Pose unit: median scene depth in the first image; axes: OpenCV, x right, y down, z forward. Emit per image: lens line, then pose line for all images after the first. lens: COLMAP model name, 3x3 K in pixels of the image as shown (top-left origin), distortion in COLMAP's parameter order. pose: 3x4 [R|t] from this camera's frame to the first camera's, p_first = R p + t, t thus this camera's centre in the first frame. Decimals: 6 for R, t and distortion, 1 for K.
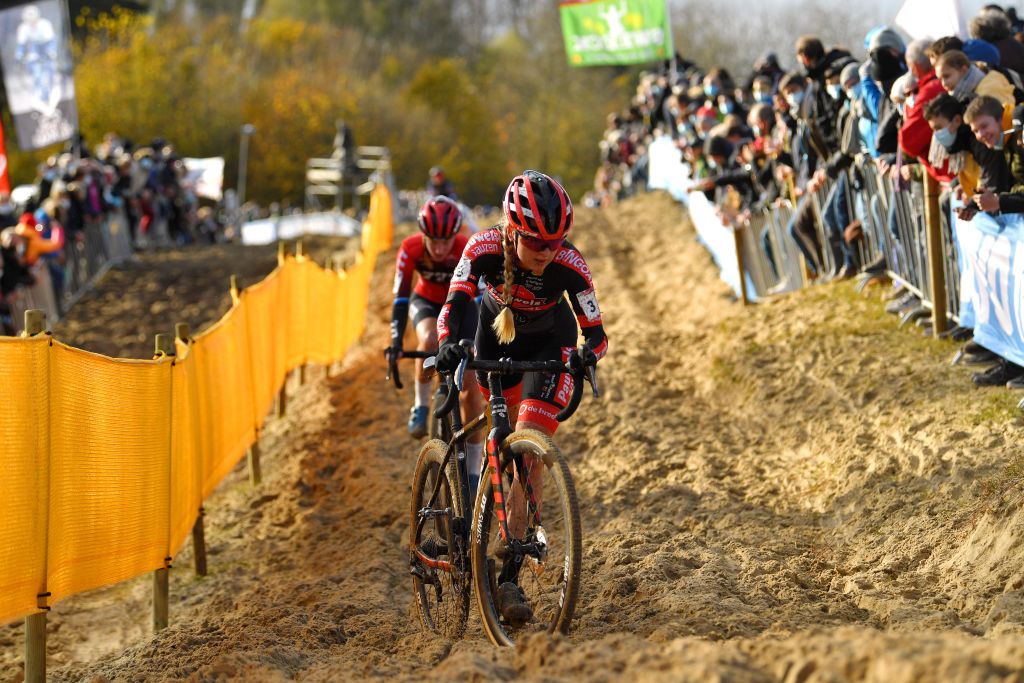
lens RADIAL K [[3897.4, 0, 512.0], [0, 3897.4, 341.5], [0, 0, 1]] dist [0.250611, -4.433710]
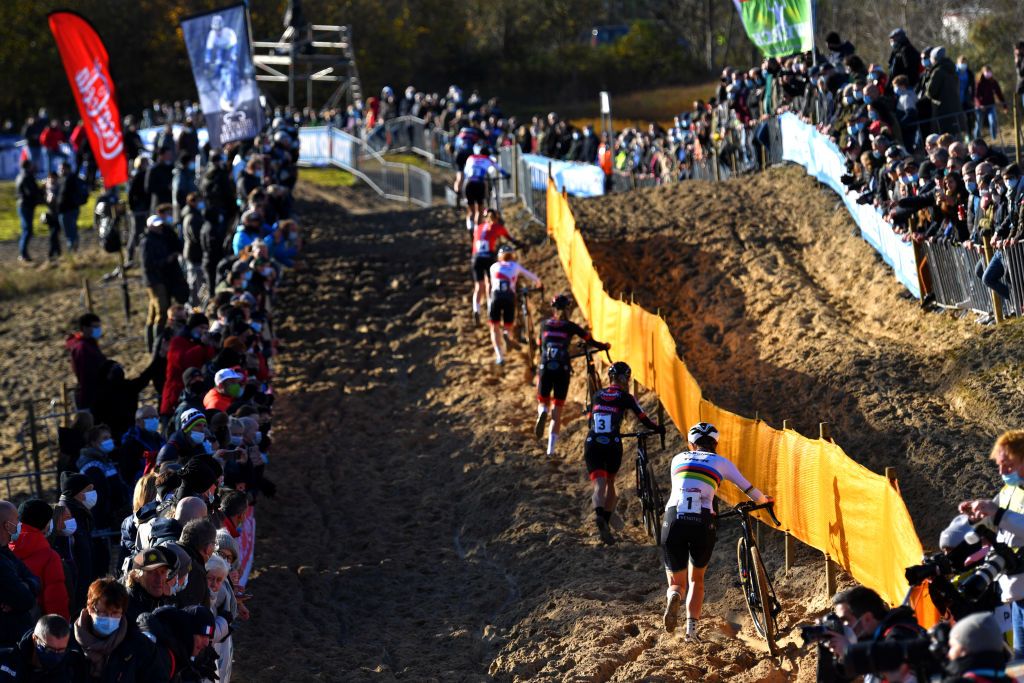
lens RADIAL K [[5762.5, 0, 512.0], [0, 5762.5, 341.5], [0, 0, 1]] dist [-0.124793, -3.532027]
pose [[0.999550, -0.019881, 0.022468, -0.103971], [0.019384, 0.999567, 0.022120, -0.039088], [-0.022898, -0.021674, 0.999503, -0.747045]]
